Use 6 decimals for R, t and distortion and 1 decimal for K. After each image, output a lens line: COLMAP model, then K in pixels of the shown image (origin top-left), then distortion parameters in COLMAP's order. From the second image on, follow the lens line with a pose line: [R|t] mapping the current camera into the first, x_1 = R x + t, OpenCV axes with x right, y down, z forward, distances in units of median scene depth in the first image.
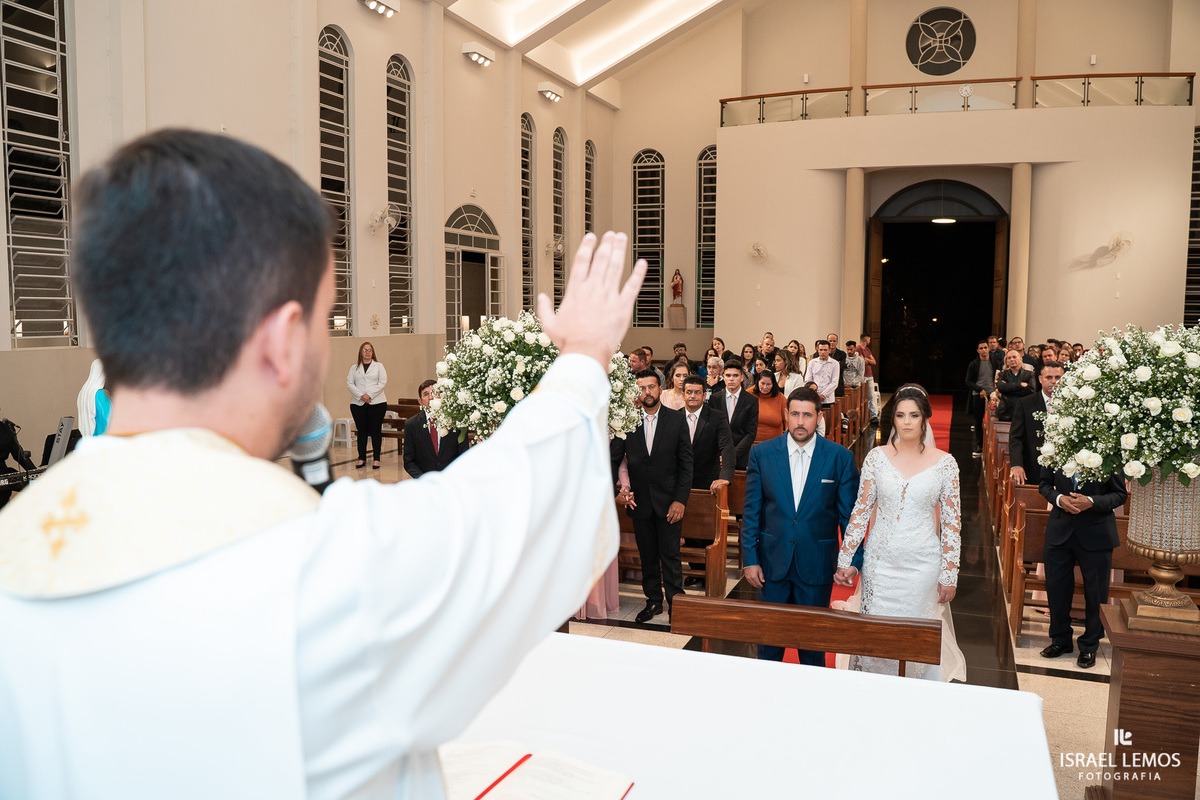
lens RADIAL K [[969.6, 0, 597.7], [0, 969.6, 399.3], [0, 0, 1]] dist [-0.119219, 0.094927]
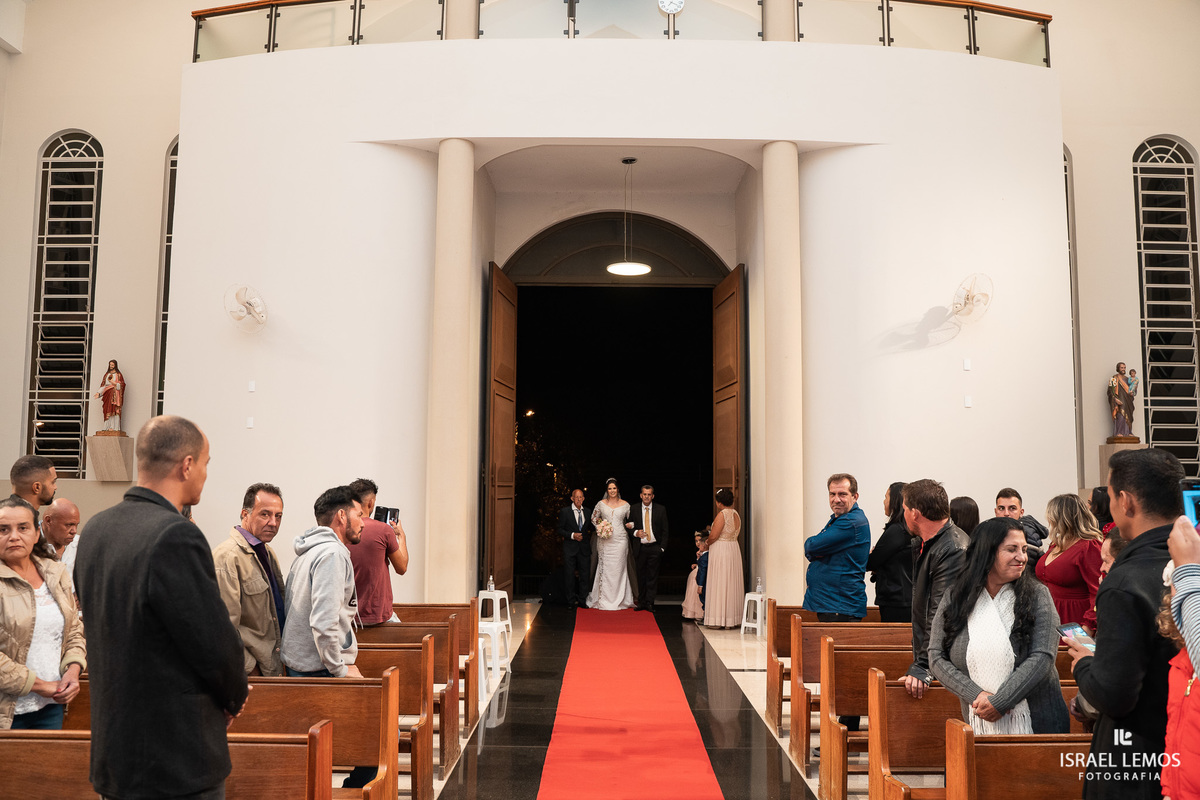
lens RADIAL K [[968.3, 0, 597.7], [0, 968.3, 398.0], [0, 0, 1]] dist [-0.117015, 0.091385]
pose [[0.938168, 0.031002, 0.344790, 0.174494], [0.031810, 0.984048, -0.175037, -0.027141], [-0.344716, 0.175182, 0.922216, 0.554271]]
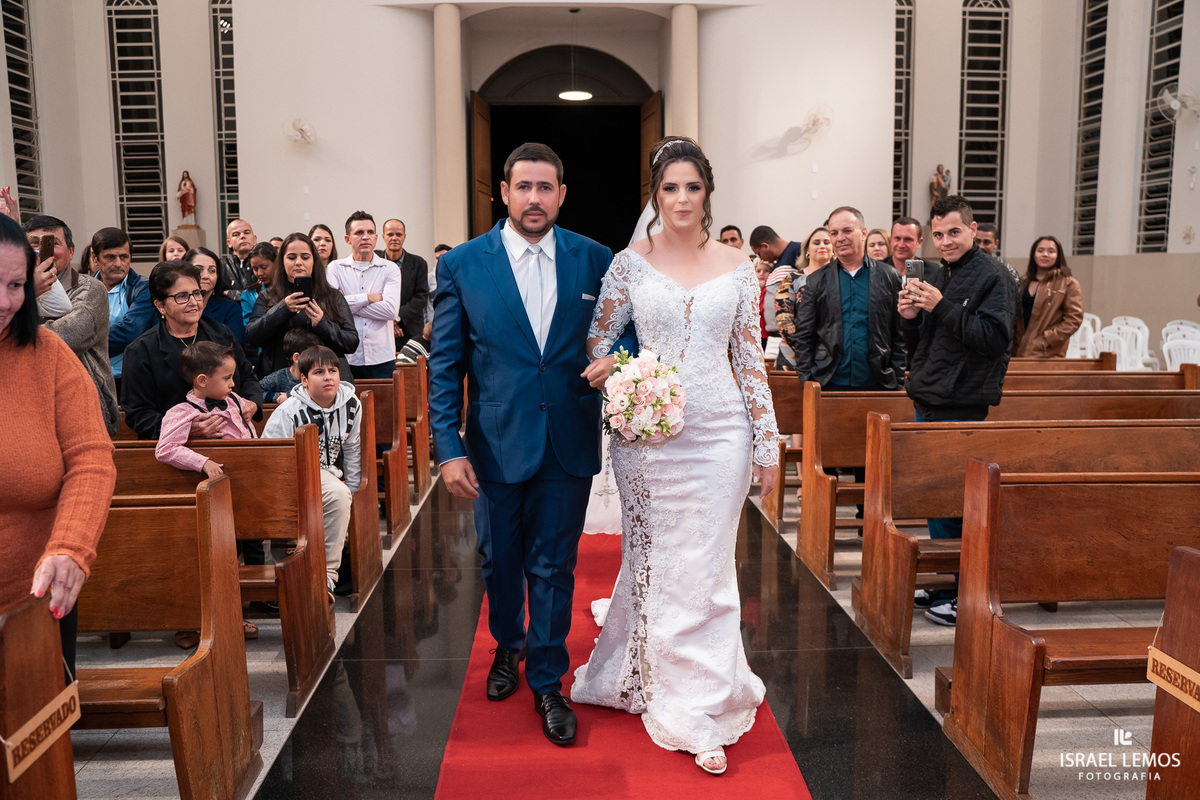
lens RADIAL K [[971.0, 0, 600.6], [0, 971.0, 398.5], [0, 0, 1]] dist [-0.121655, 0.099887]
pose [[0.920329, -0.064923, 0.385719, 0.097855], [0.050056, 0.997569, 0.048474, 0.001389], [-0.387929, -0.025304, 0.921342, 0.352374]]
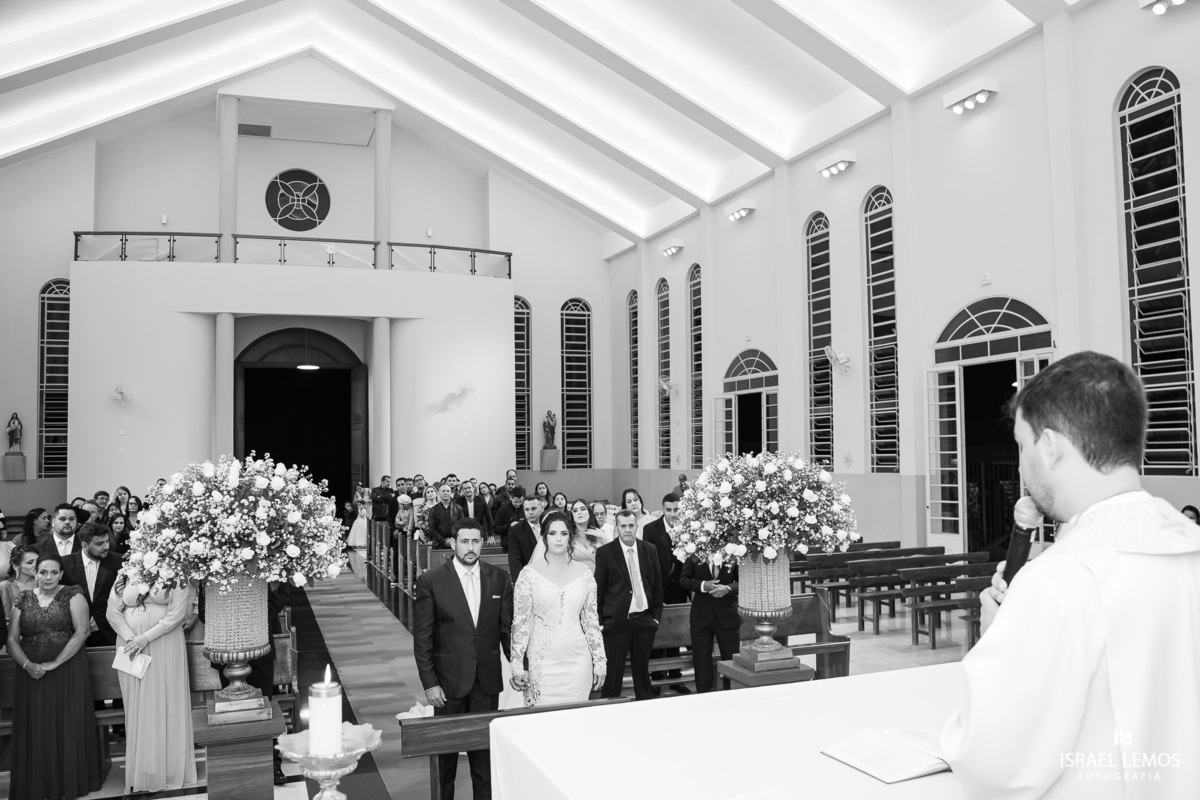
lens RADIAL K [[969.6, 0, 597.7], [0, 969.6, 399.3], [0, 0, 1]] dist [-0.119219, 0.094927]
pose [[0.757338, 0.016009, 0.652827, -0.088078], [0.081961, 0.989464, -0.119347, -0.000365], [-0.647860, 0.143893, 0.748046, 0.008630]]
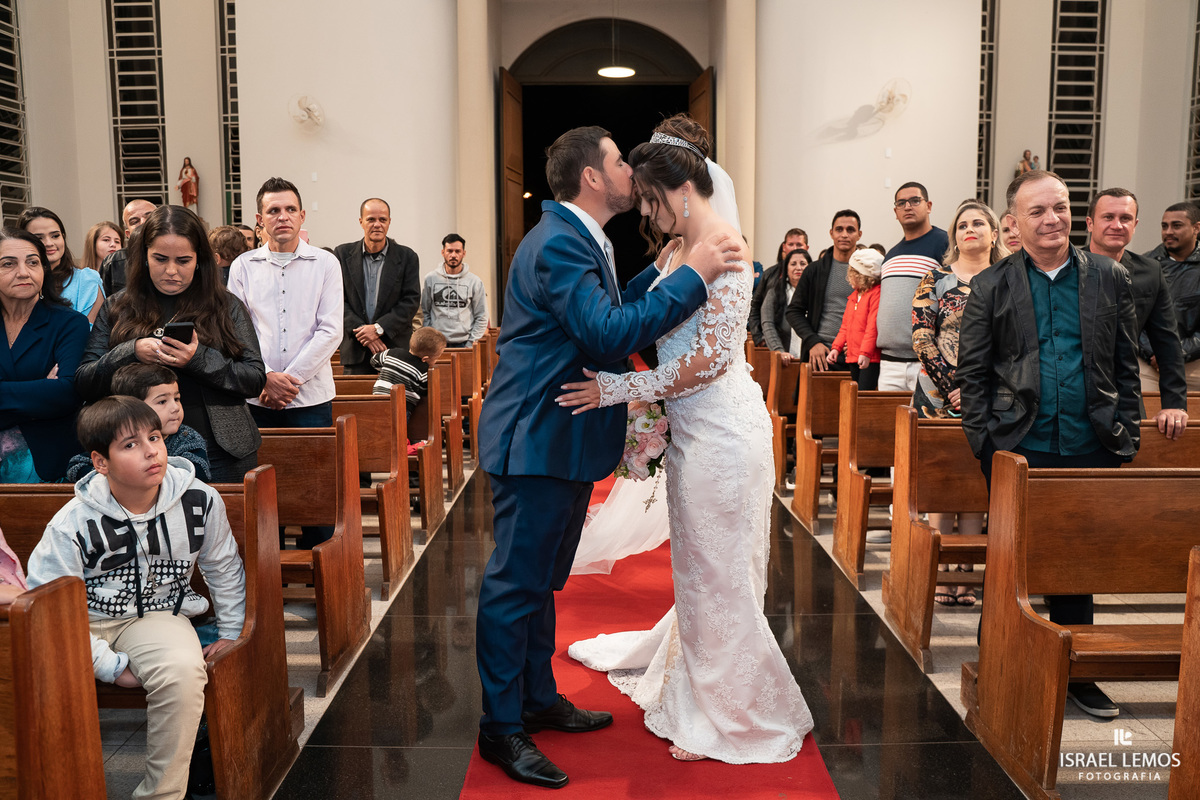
lens RADIAL K [[968.3, 0, 597.7], [0, 968.3, 398.0], [0, 0, 1]] dist [-0.117015, 0.091385]
pose [[0.936609, -0.057855, 0.345566, 0.128125], [0.043969, 0.997884, 0.047894, -0.004952], [-0.347606, -0.029664, 0.937171, 0.428670]]
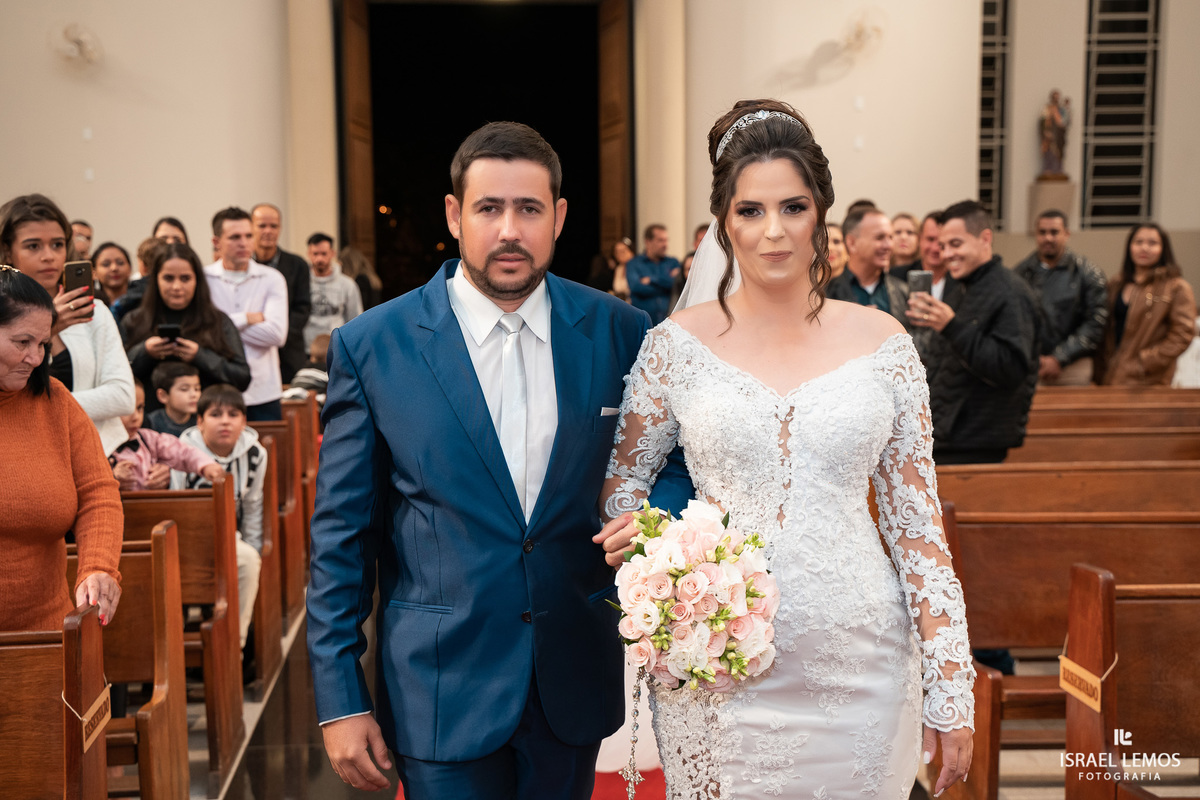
lens RADIAL K [[1601.4, 0, 601.5], [0, 1601.4, 399.2], [0, 0, 1]] dist [0.107198, 0.000758]
pose [[0.903222, -0.058202, 0.425210, 0.066417], [0.056215, 0.998270, 0.017231, -0.000742], [-0.425477, 0.008340, 0.904931, 0.284666]]
